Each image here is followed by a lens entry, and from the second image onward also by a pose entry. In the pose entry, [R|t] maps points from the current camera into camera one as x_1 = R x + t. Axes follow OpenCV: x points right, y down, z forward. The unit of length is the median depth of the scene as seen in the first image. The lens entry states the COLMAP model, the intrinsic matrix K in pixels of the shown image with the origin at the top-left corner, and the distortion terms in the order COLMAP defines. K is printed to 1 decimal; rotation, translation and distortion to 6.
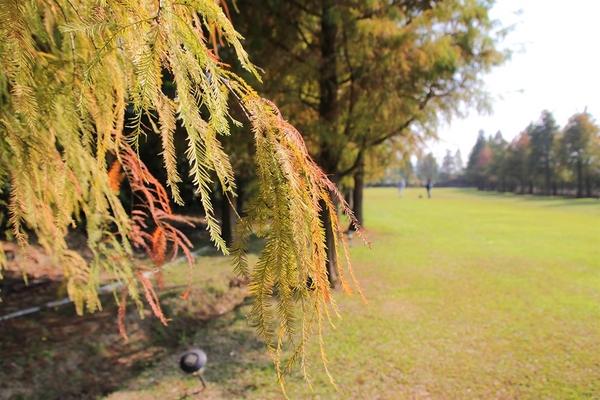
lens RADIAL K [[510.2, 0, 300.0], [0, 510.2, 200.0], [0, 0, 1]] dist [-0.145831, 0.179337]
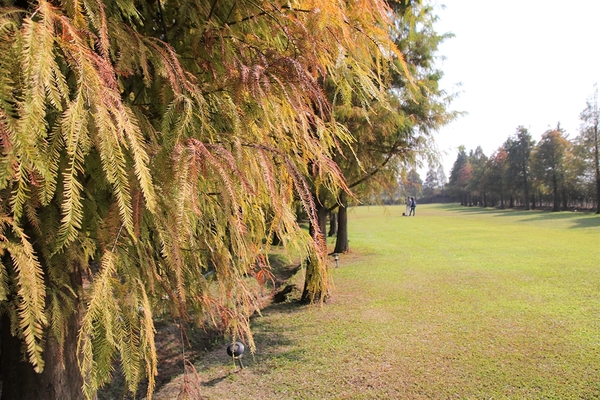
lens RADIAL K [[510.2, 0, 300.0], [0, 510.2, 200.0], [0, 0, 1]] dist [-0.145831, 0.179337]
pose [[0.999124, -0.029940, 0.029243, -0.010113], [0.031042, 0.998796, -0.037985, -0.013652], [-0.028070, 0.038859, 0.998850, -0.112195]]
